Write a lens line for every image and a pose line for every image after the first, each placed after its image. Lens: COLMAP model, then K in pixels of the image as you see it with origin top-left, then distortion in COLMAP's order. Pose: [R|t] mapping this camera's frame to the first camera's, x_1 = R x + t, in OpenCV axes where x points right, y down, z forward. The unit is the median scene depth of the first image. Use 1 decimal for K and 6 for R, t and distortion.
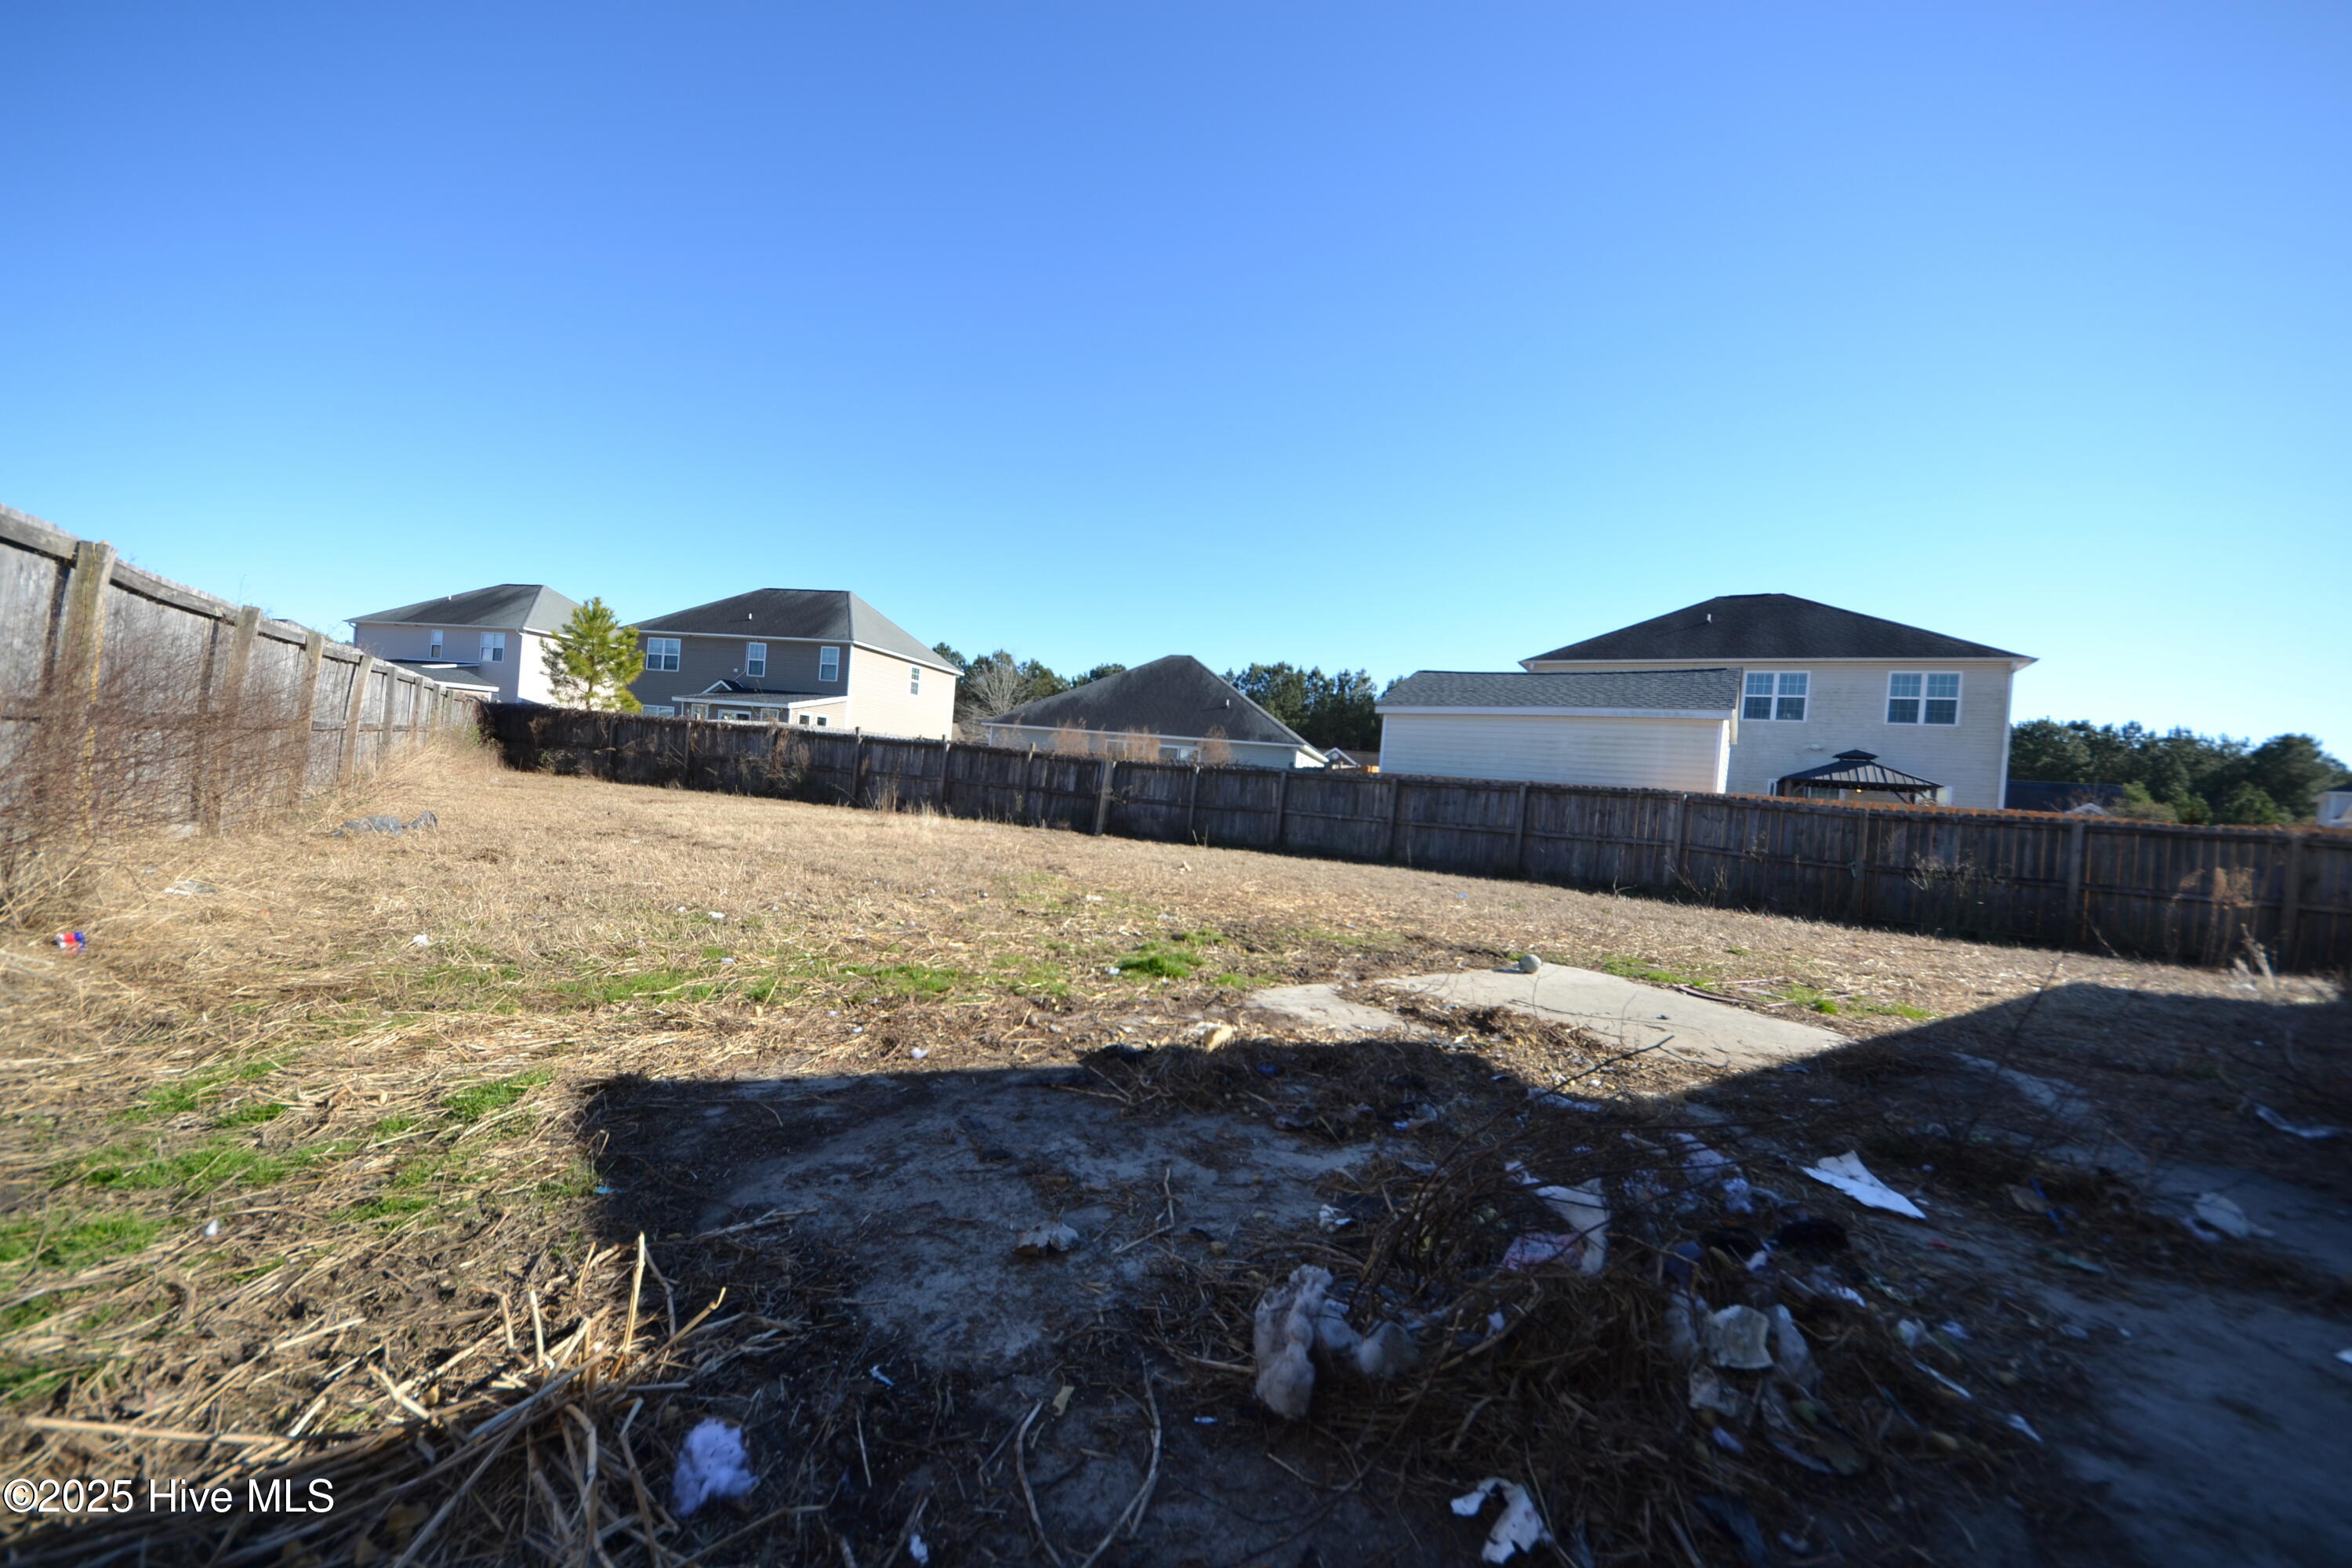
lens RADIAL K [[846.9, 0, 1172.4], [0, 846.9, 800.7], [0, 0, 1]] dist [0.036126, -0.027442]
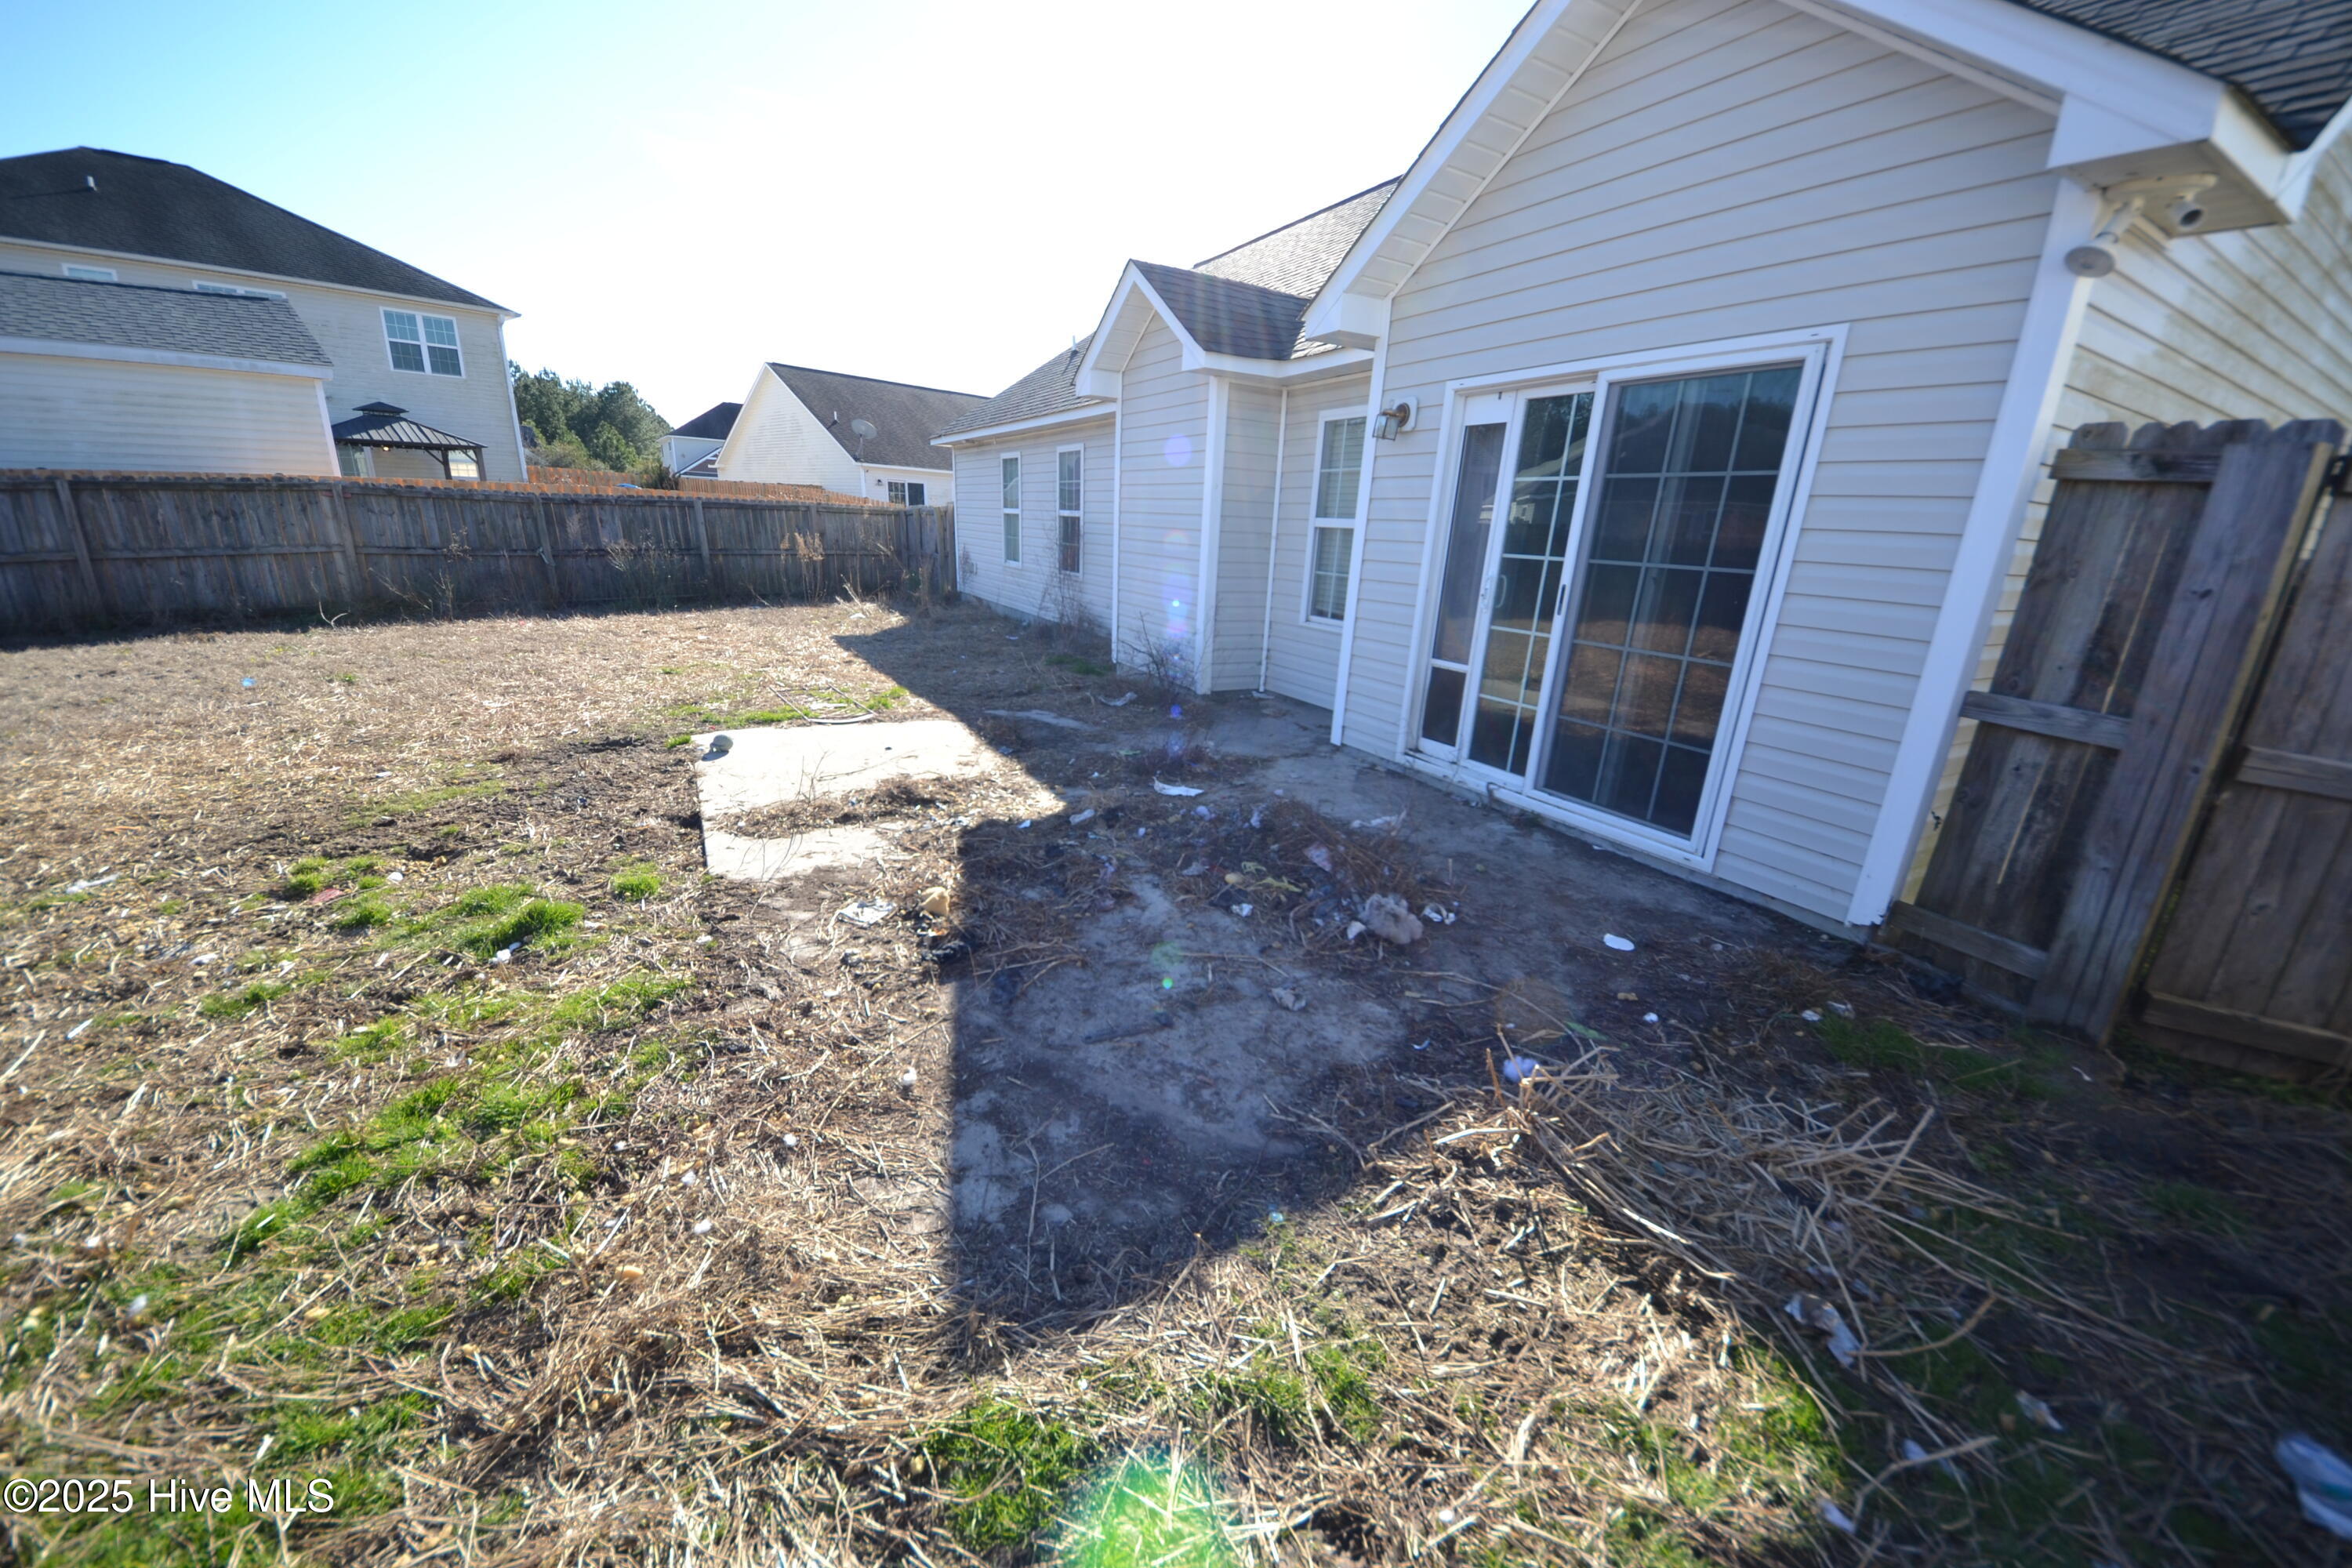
lens RADIAL K [[846.9, 0, 1172.4], [0, 846.9, 800.7], [0, 0, 1]] dist [0.036126, -0.027442]
pose [[0.090364, -0.383583, 0.919075, -0.164080], [-0.015907, 0.922177, 0.386442, -0.048463], [-0.995782, -0.049540, 0.077230, 0.122113]]
